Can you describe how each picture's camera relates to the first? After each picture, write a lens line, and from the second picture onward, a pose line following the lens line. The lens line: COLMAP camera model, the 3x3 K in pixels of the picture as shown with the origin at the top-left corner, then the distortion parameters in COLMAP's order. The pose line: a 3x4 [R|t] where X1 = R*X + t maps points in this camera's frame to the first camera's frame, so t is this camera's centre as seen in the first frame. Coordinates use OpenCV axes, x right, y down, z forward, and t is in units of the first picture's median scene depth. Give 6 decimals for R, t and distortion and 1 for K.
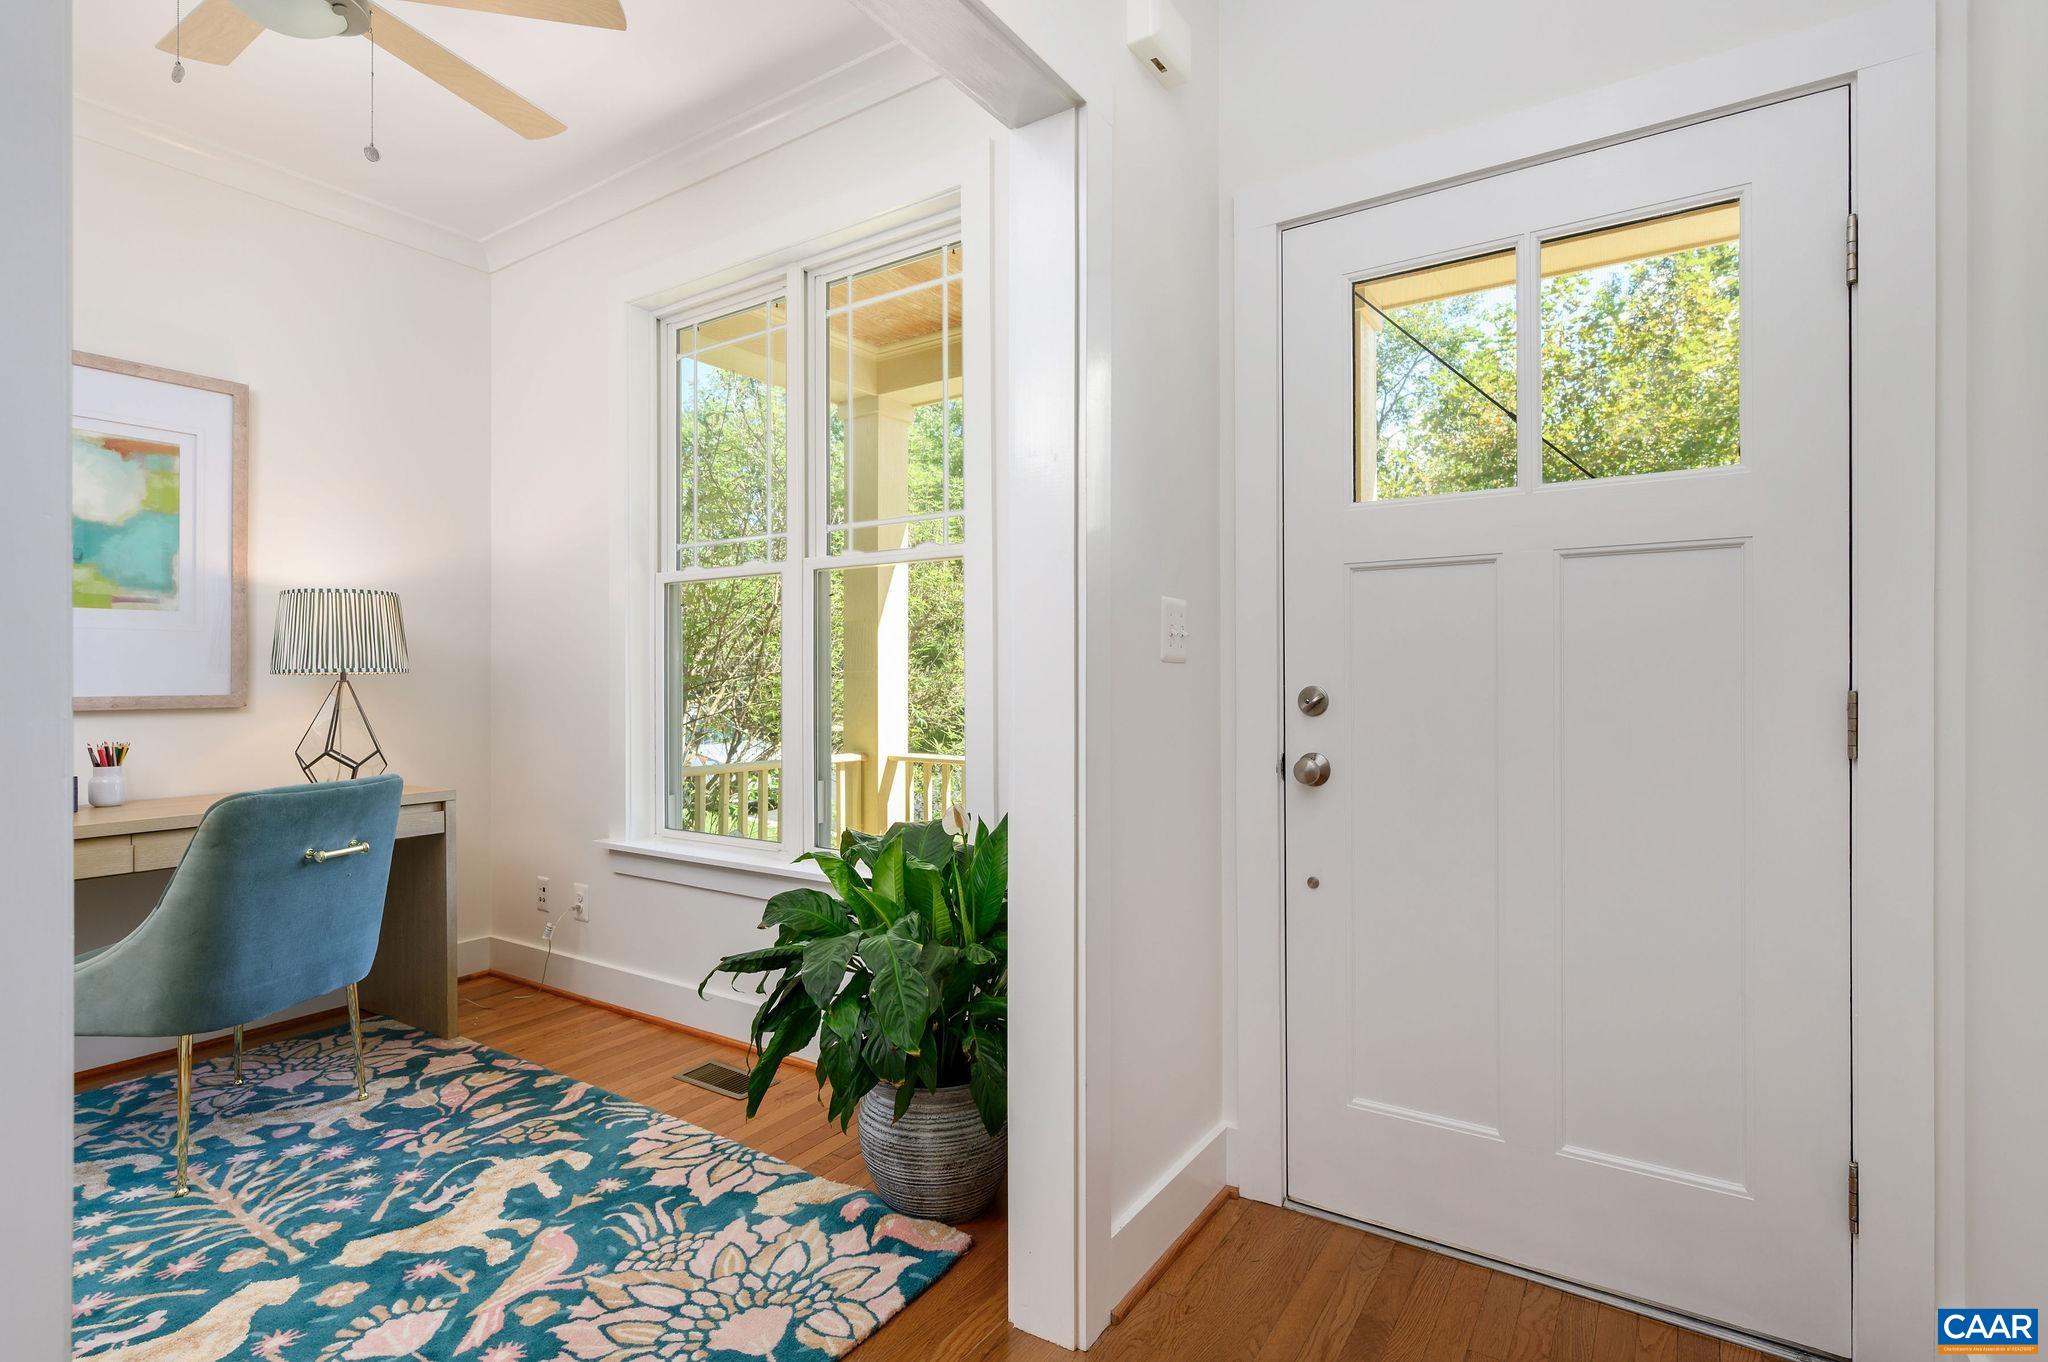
lens RADIAL K [[1000.2, 0, 1020.9], [0, 1000.2, 683.1], [0, 0, 1]] dist [-0.000881, -0.000141]
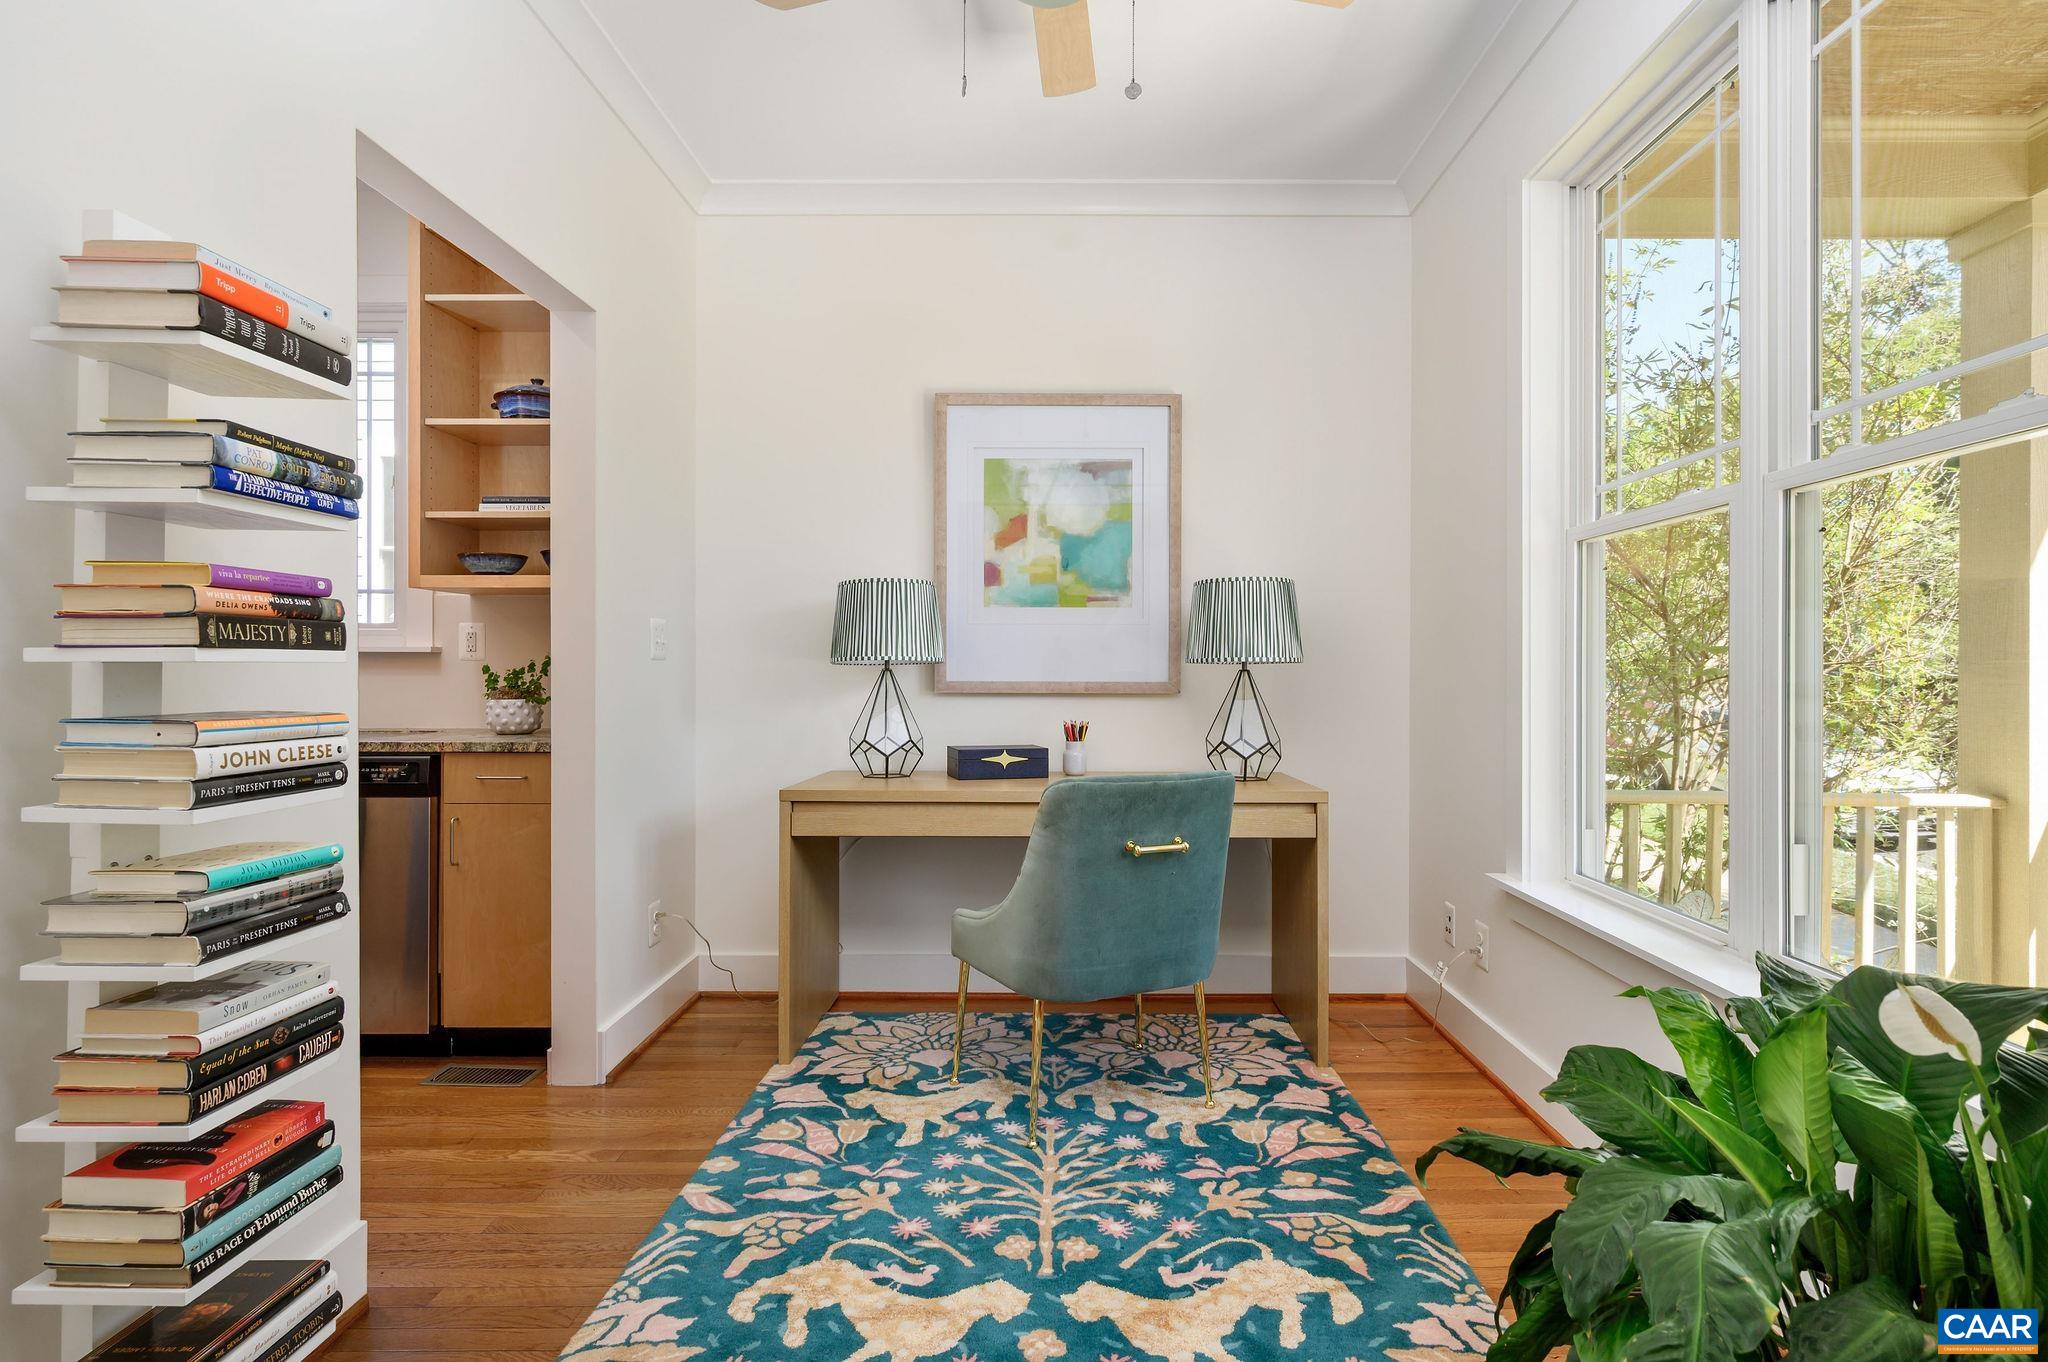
lens RADIAL K [[1000.2, 0, 1052.7], [0, 1000.2, 665.0], [0, 0, 1]] dist [-0.000881, -0.000141]
pose [[0.554525, 0.005068, -0.832152, 0.056614], [-0.011808, 0.999929, -0.001779, -0.004167], [0.832084, 0.010813, 0.554545, 0.358080]]
